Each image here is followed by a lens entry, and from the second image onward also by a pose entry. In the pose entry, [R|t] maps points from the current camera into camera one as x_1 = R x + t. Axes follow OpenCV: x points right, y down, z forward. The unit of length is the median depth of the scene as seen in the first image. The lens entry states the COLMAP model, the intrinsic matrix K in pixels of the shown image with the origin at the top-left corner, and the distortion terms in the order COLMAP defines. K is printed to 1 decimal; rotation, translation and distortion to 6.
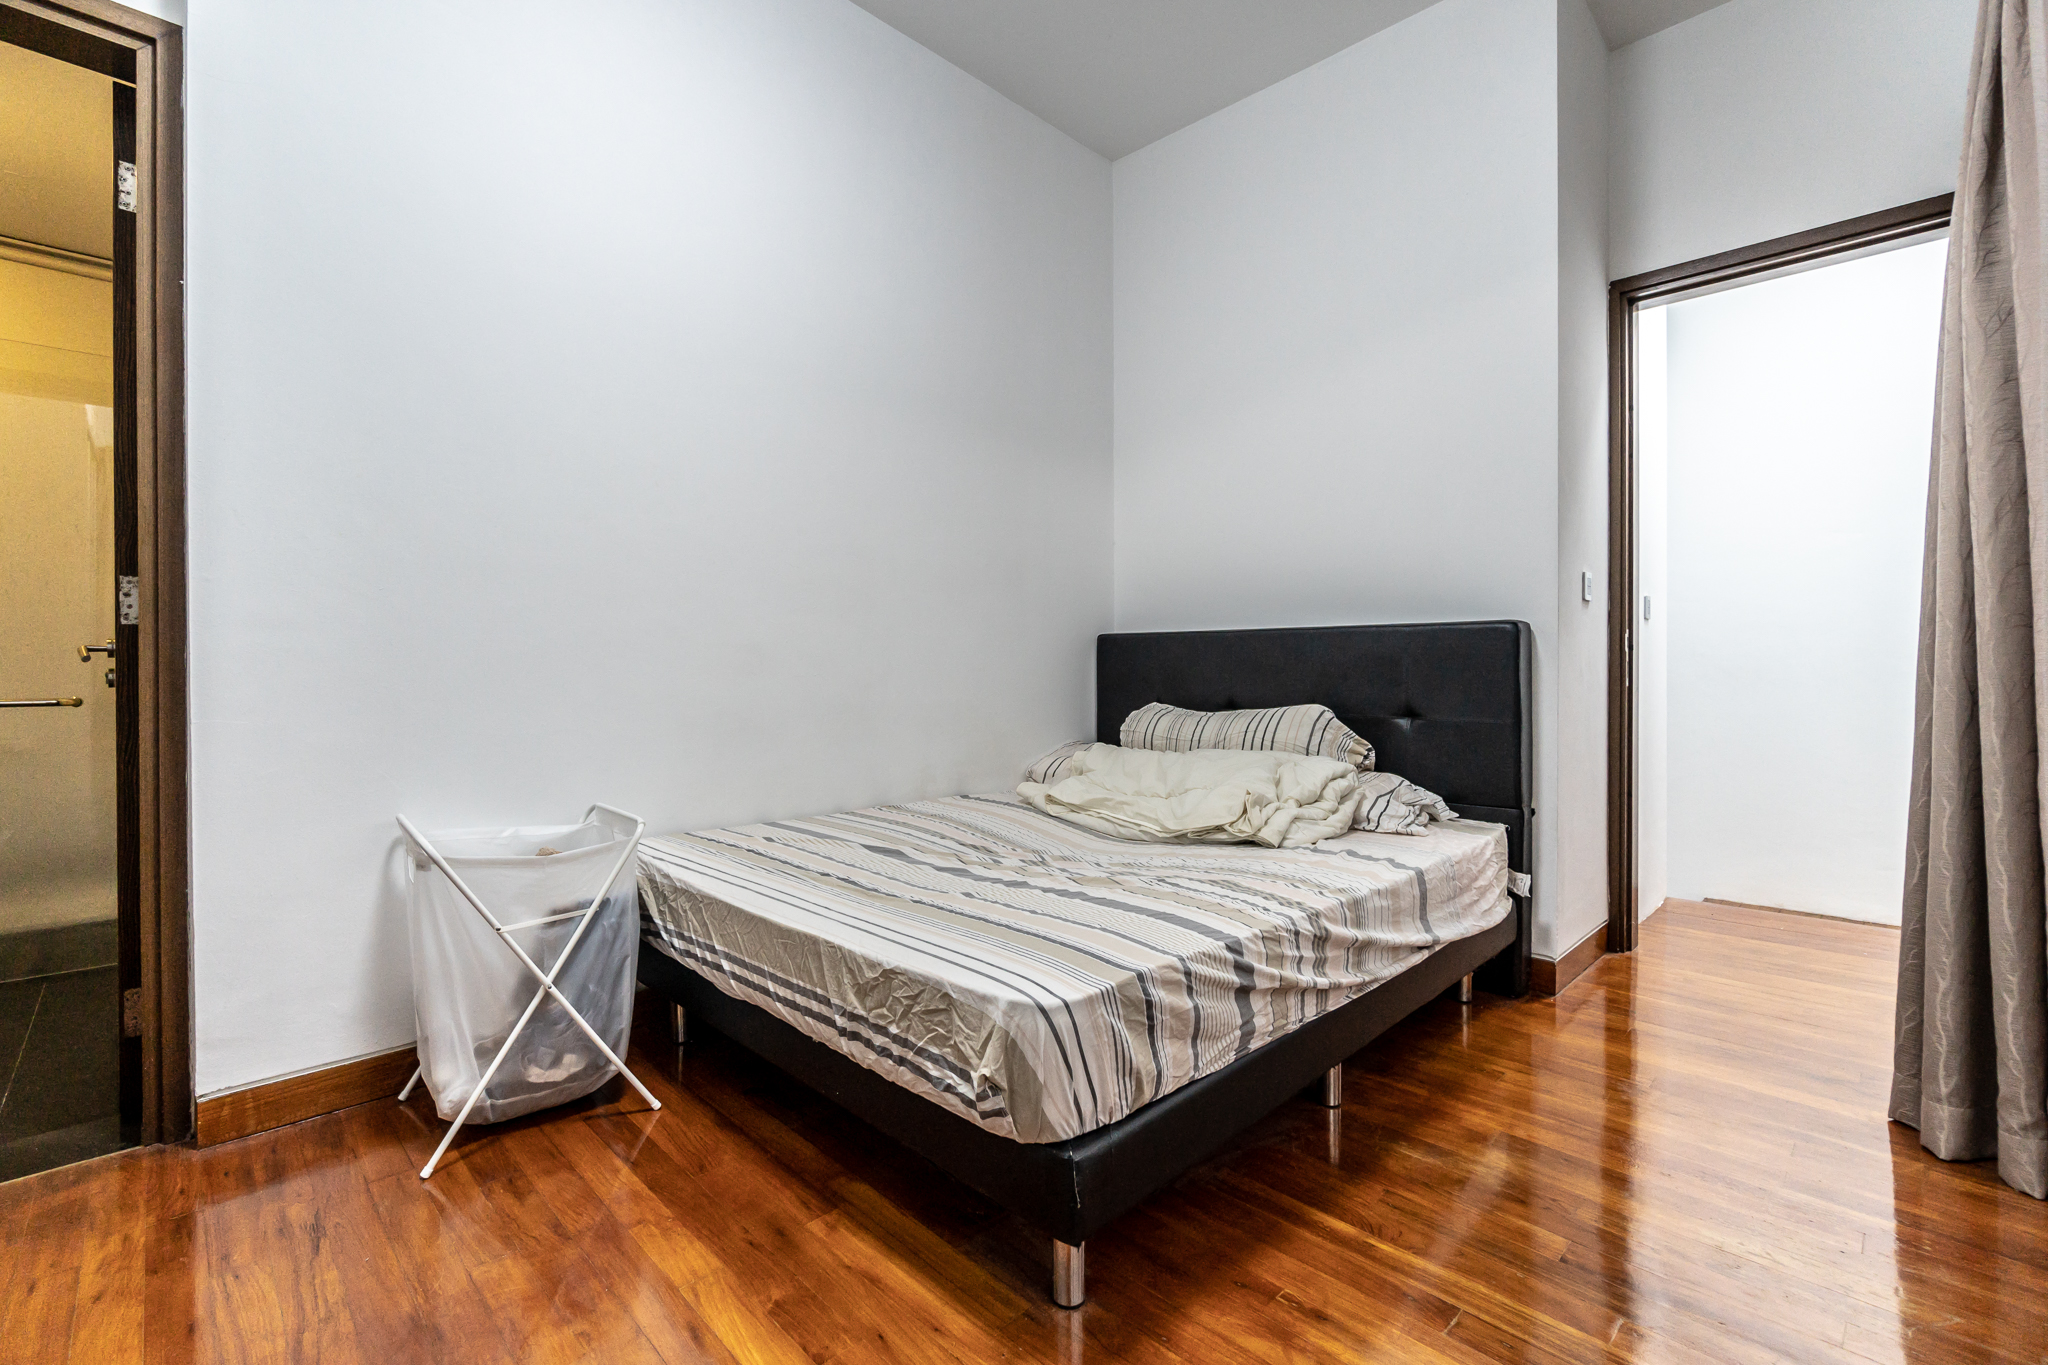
lens RADIAL K [[909.7, 0, 1023.0], [0, 909.7, 671.7], [0, 0, 1]] dist [-0.002081, -0.000091]
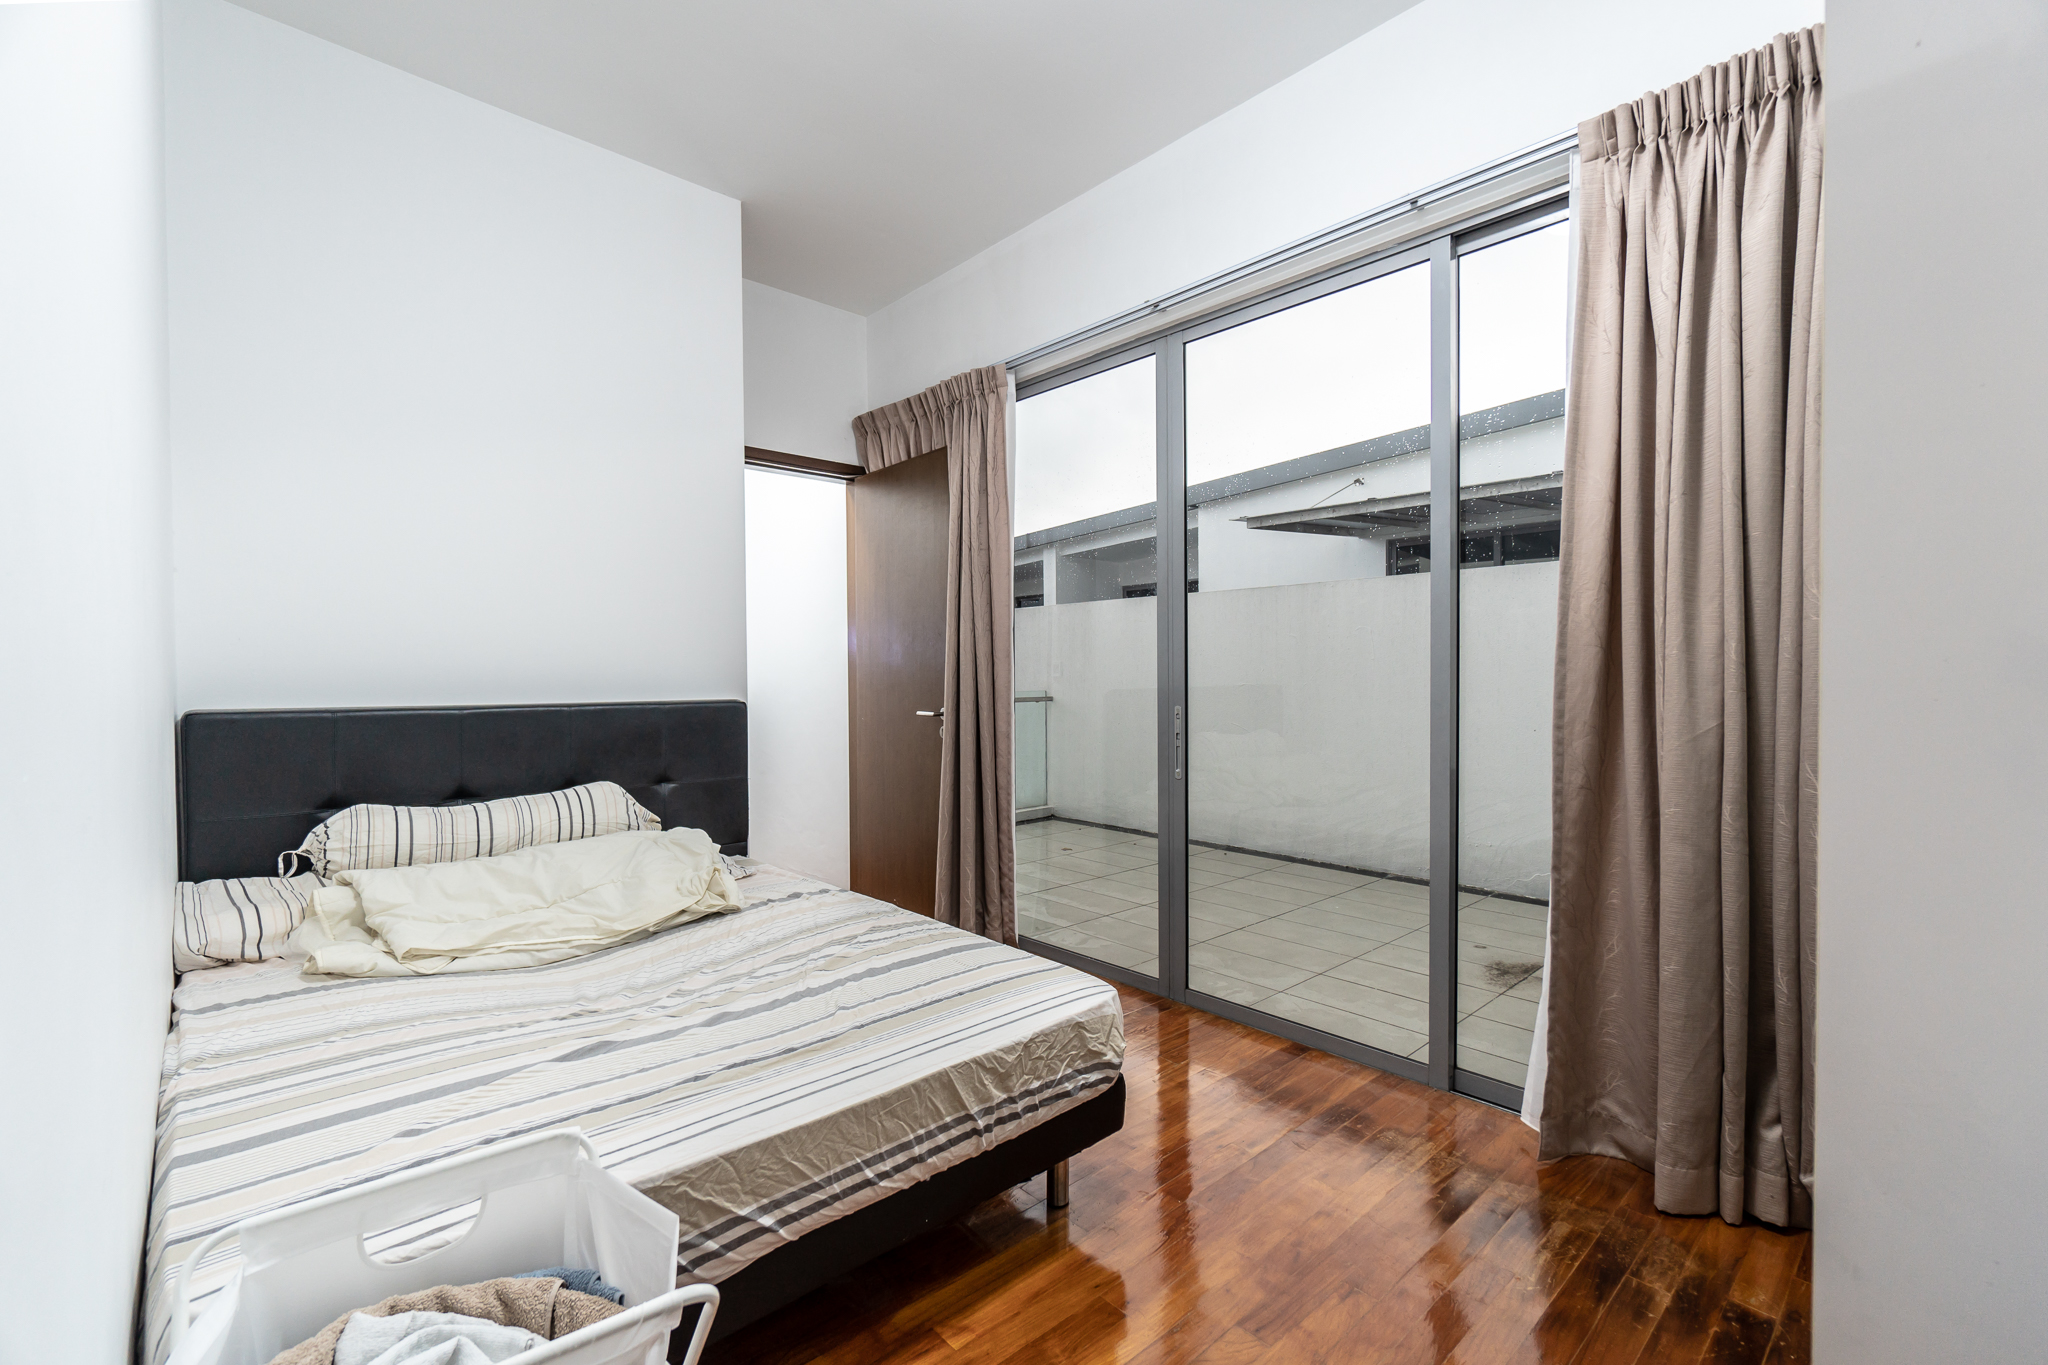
lens RADIAL K [[909.7, 0, 1023.8], [0, 909.7, 687.7], [0, 0, 1]] dist [-0.002081, -0.000091]
pose [[0.020323, -0.018740, 0.999618, -1.206208], [0.004293, 0.999817, 0.018657, -0.152337], [-0.999784, 0.003912, 0.020399, 0.864478]]
